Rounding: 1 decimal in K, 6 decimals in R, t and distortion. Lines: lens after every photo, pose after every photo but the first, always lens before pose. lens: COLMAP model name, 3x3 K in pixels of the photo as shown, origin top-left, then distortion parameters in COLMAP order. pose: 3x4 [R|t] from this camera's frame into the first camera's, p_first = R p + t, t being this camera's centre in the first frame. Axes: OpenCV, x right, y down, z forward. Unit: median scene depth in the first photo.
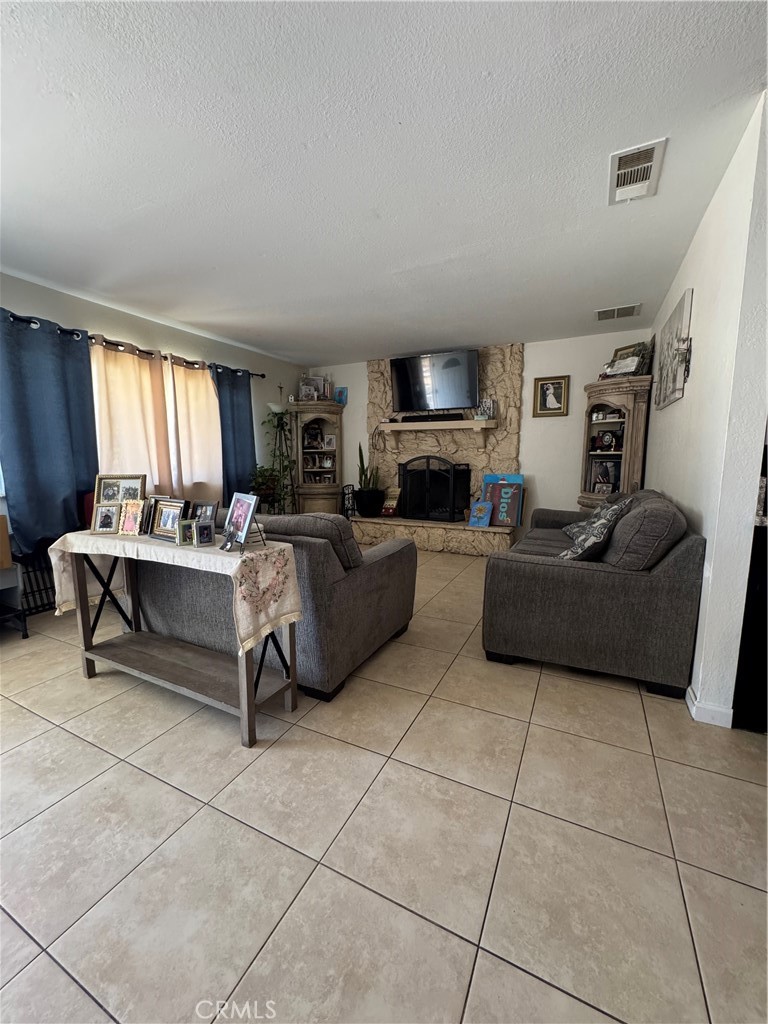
lens RADIAL K [[409.2, 0, 385.0], [0, 409.2, 512.2], [0, 0, 1]] dist [-0.003691, 0.000629]
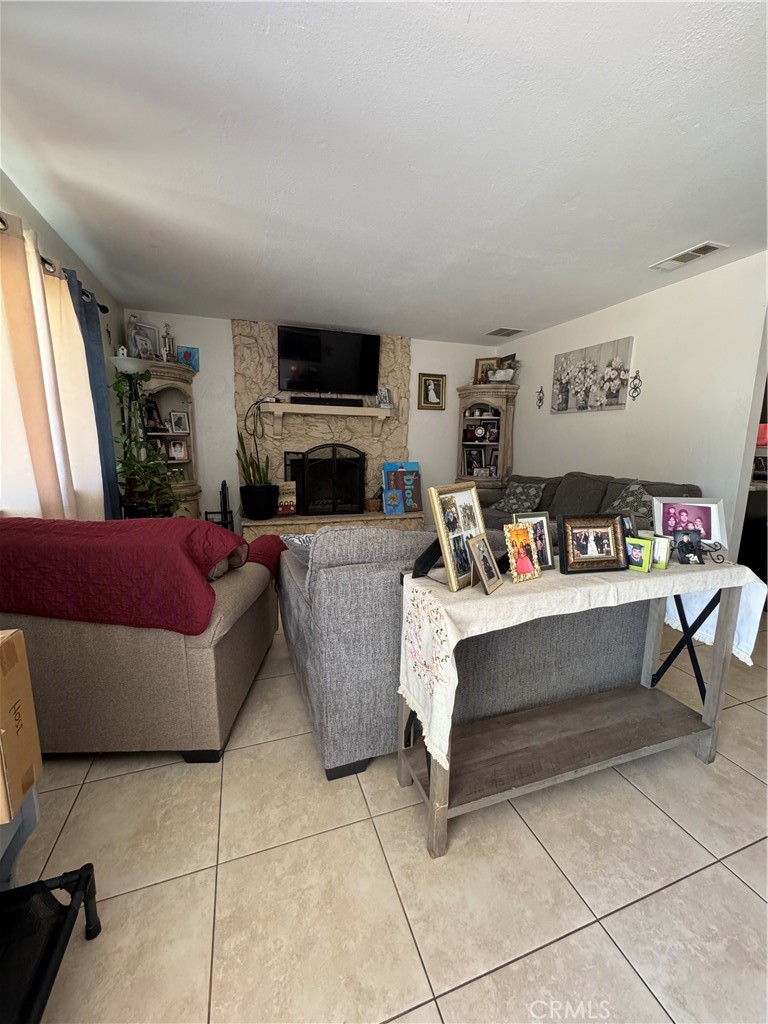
lens RADIAL K [[409.2, 0, 387.0], [0, 409.2, 514.0], [0, 0, 1]] dist [-0.003691, 0.000629]
pose [[0.696844, -0.113145, 0.708242, -0.493255], [0.083003, 0.993565, 0.077060, -0.044869], [-0.712404, 0.005088, 0.701751, 0.291363]]
